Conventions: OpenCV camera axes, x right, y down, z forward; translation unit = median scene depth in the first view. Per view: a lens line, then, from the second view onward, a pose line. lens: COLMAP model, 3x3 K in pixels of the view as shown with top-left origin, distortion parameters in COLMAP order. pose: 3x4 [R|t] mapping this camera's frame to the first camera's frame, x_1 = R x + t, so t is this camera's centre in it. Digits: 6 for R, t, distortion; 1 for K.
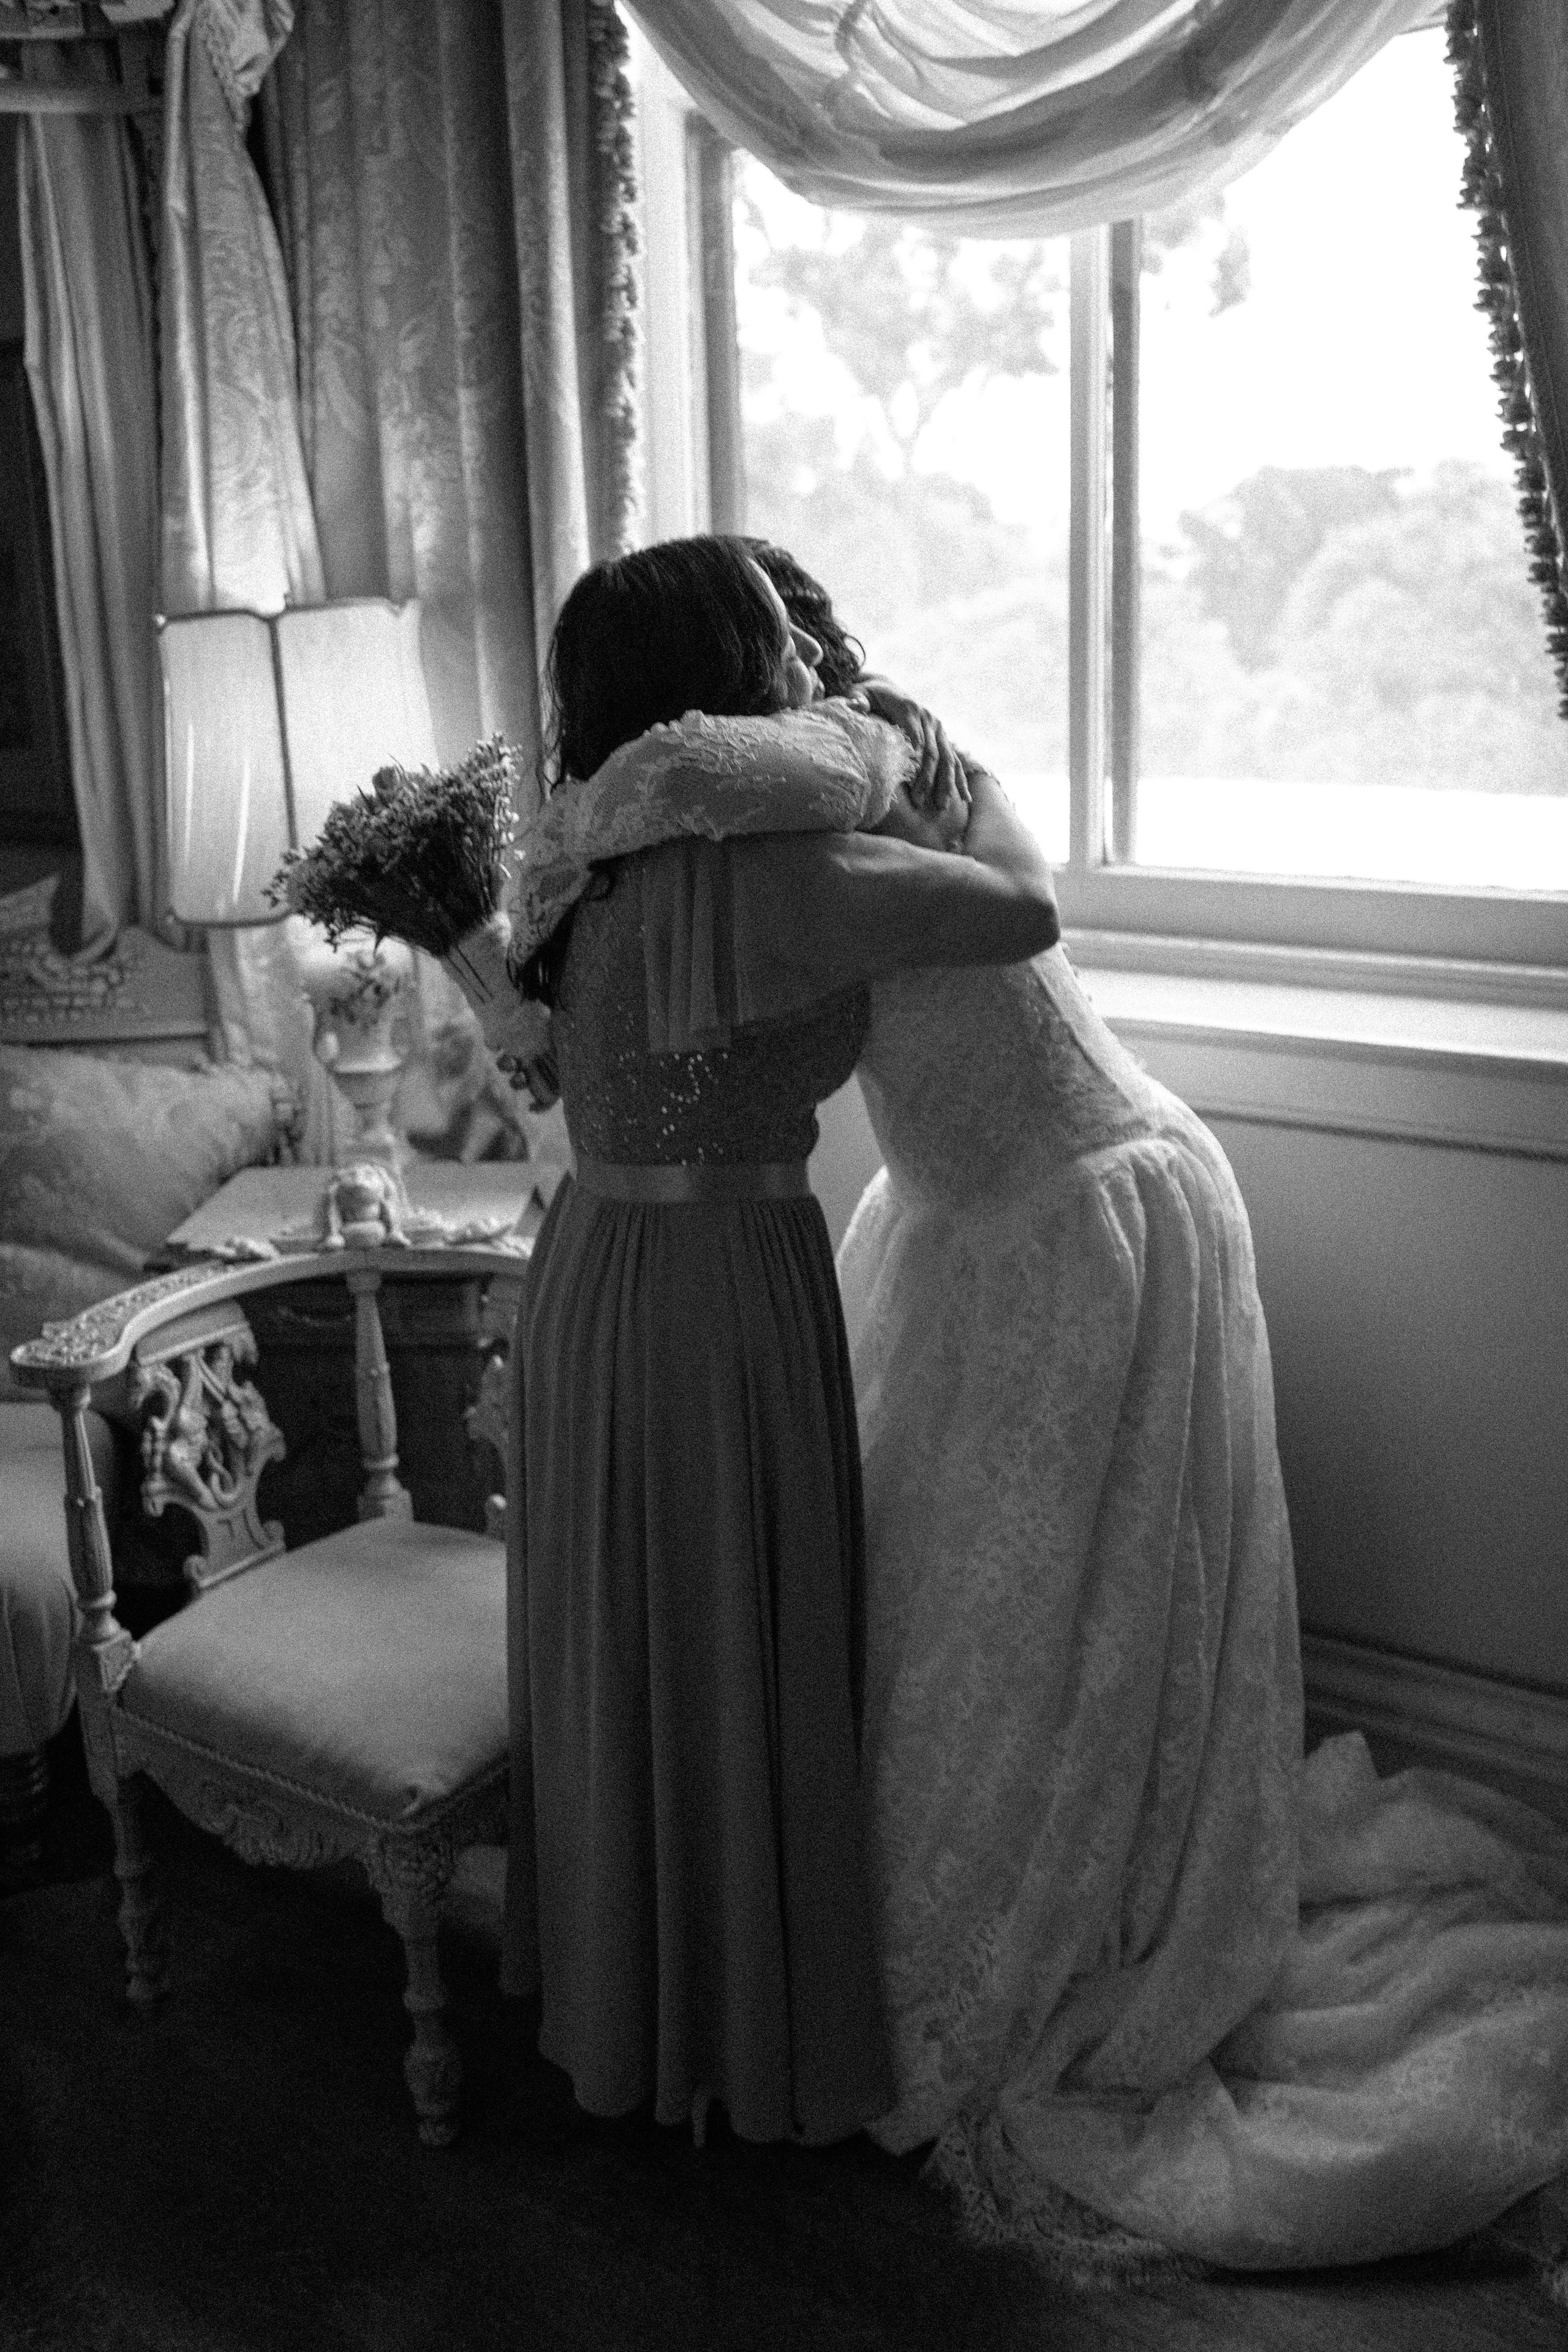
lens RADIAL K [[2069.0, 0, 808.4], [0, 2069.0, 1195.3], [0, 0, 1]] dist [-0.163491, 0.174923]
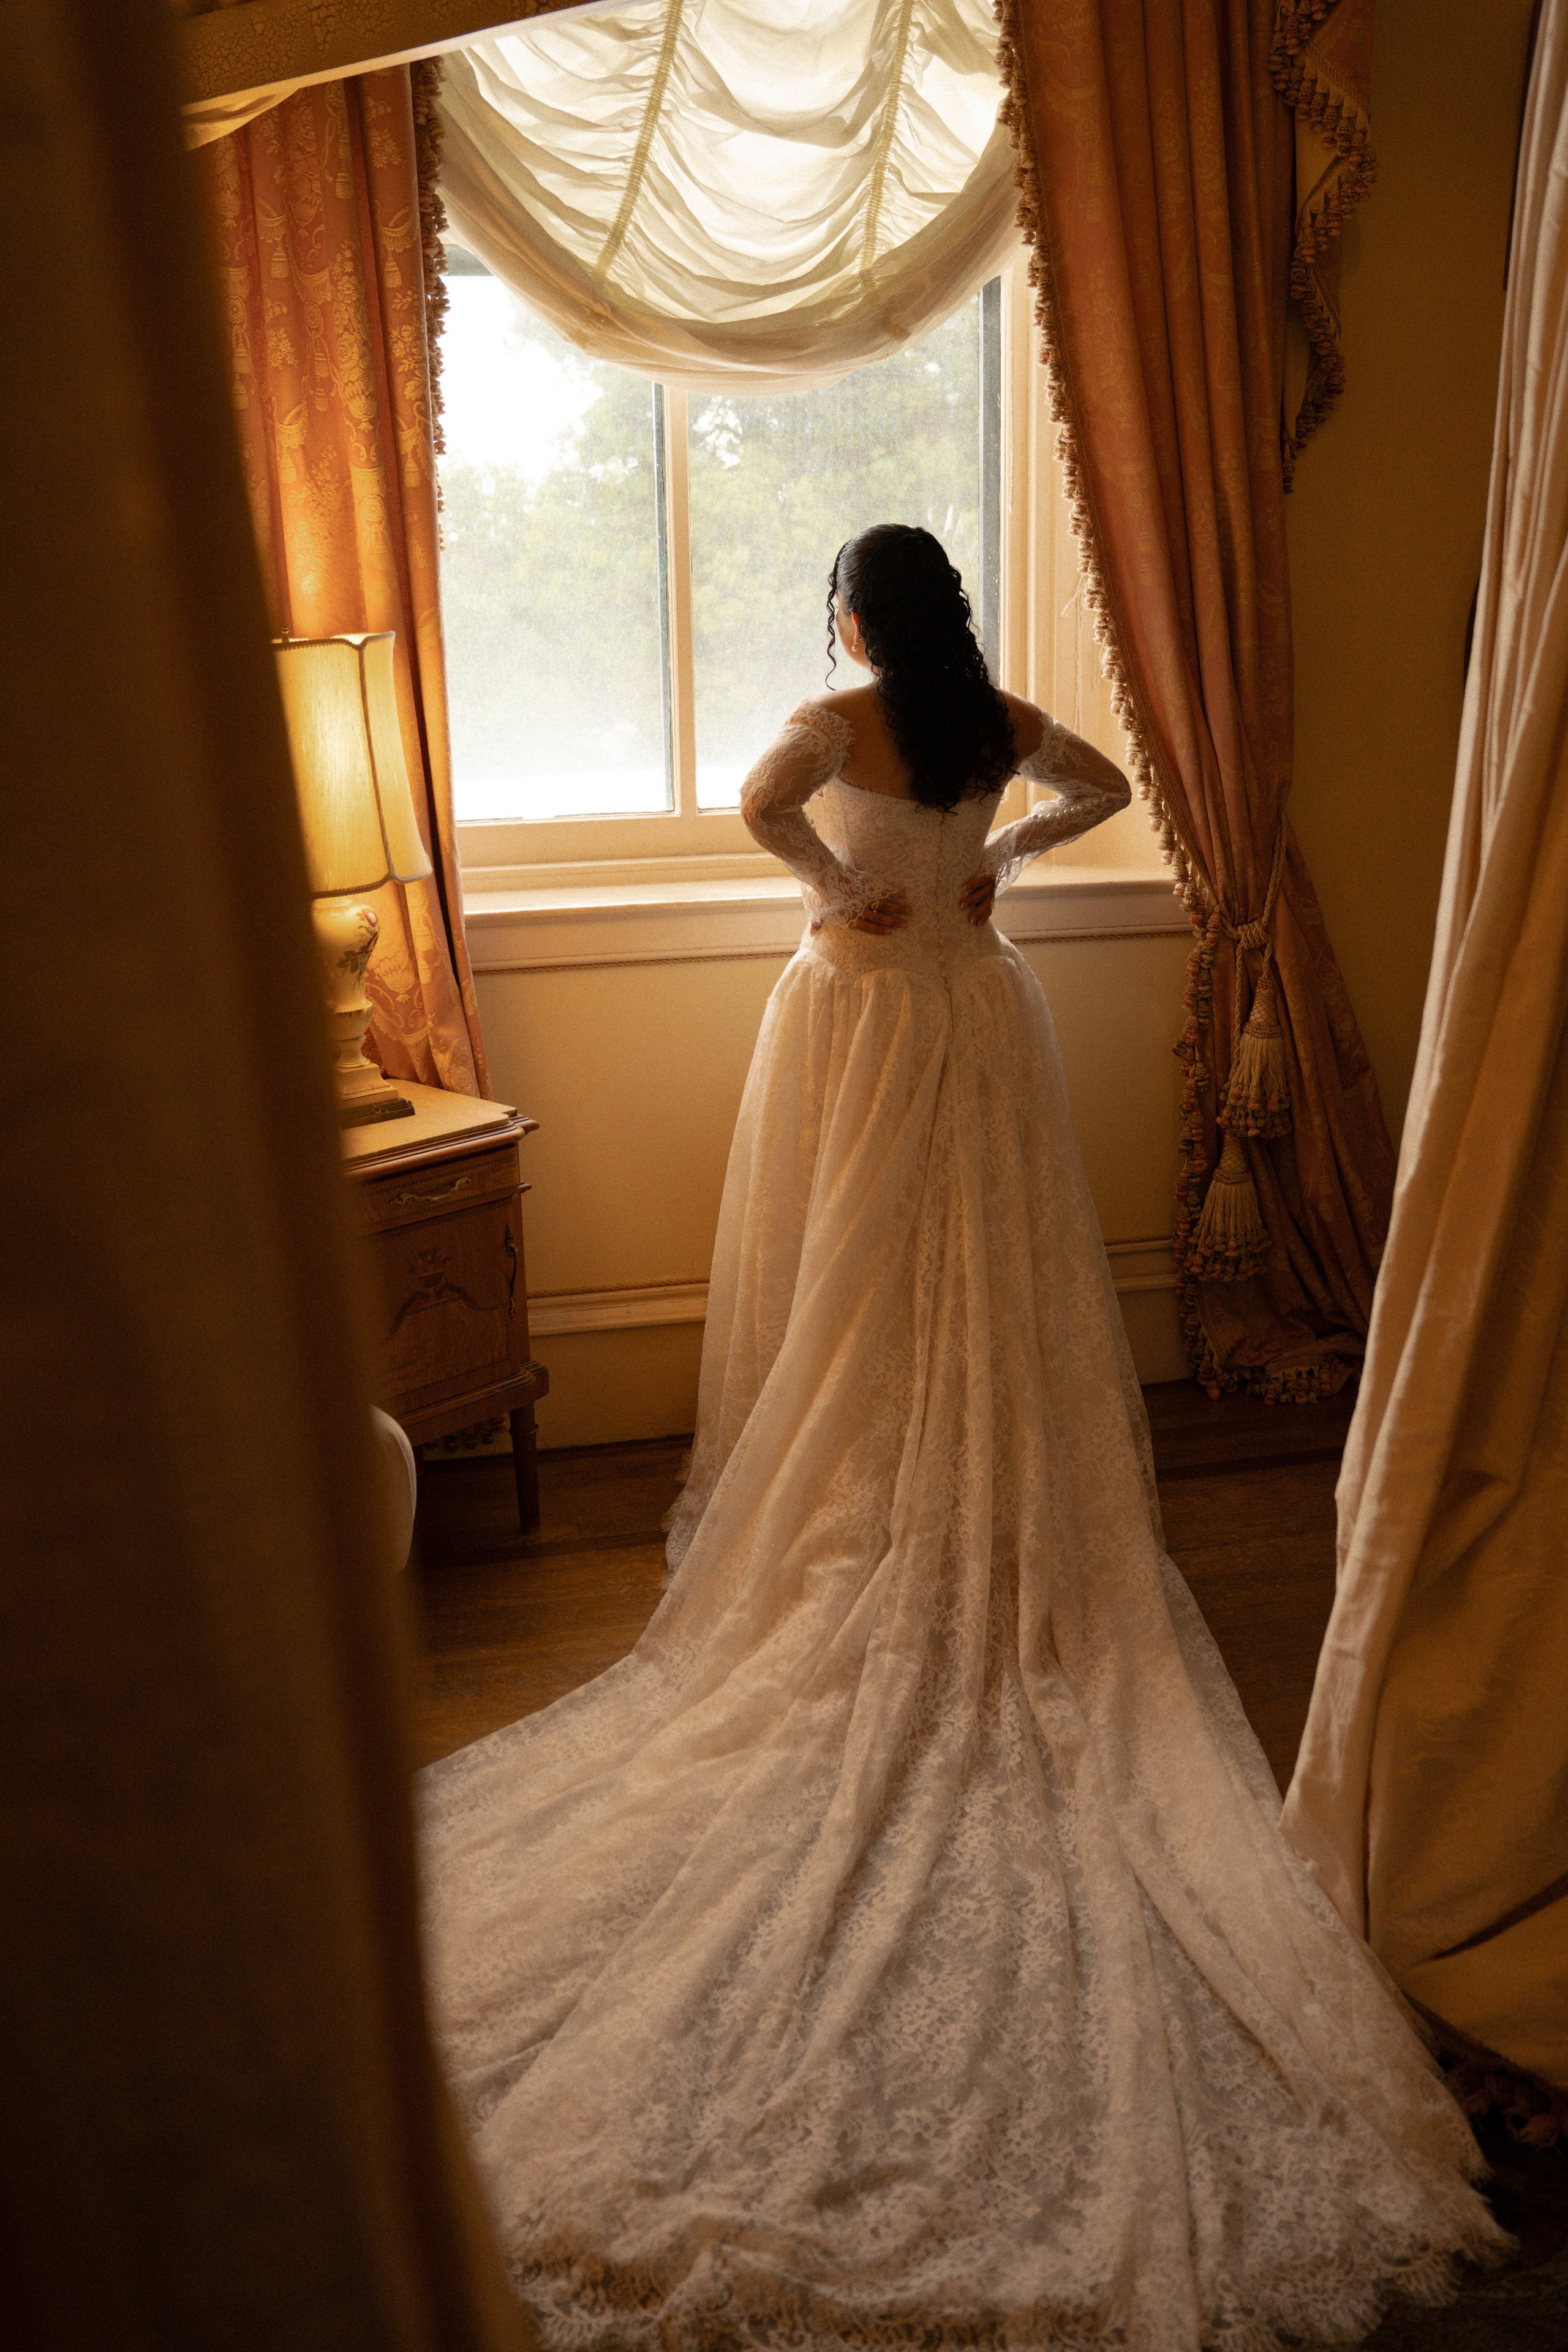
lens RADIAL K [[2069.0, 0, 806.1], [0, 2069.0, 1196.5], [0, 0, 1]] dist [-0.163491, 0.174923]
pose [[0.674171, -0.191092, 0.713427, -1.049782], [0.195830, 0.977626, 0.076803, 0.009161], [-0.712141, 0.087932, 0.696508, -0.052263]]
